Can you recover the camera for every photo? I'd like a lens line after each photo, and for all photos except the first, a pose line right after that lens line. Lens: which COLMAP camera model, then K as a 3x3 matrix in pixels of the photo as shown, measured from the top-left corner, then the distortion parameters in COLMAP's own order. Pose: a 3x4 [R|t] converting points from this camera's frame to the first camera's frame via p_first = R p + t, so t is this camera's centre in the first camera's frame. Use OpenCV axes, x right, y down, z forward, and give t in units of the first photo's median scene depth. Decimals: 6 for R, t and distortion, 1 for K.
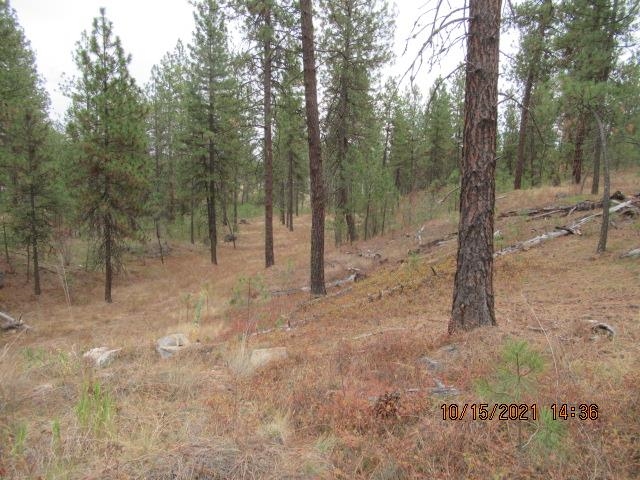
lens RADIAL K [[479.1, 0, 321.6], [0, 479.1, 237.2], [0, 0, 1]] dist [-0.003254, -0.000076]
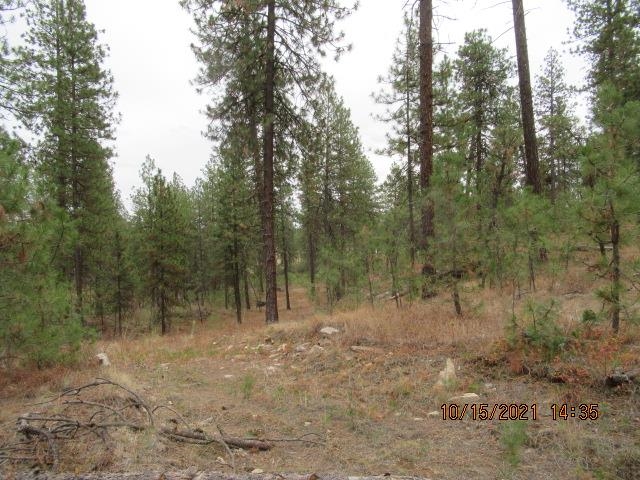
lens RADIAL K [[479.1, 0, 318.0], [0, 479.1, 241.7], [0, 0, 1]] dist [-0.003254, -0.000076]
pose [[0.991650, -0.059390, -0.114468, 0.191573], [0.044737, 0.990948, -0.126575, 0.010991], [0.120949, 0.120397, 0.985330, -0.392457]]
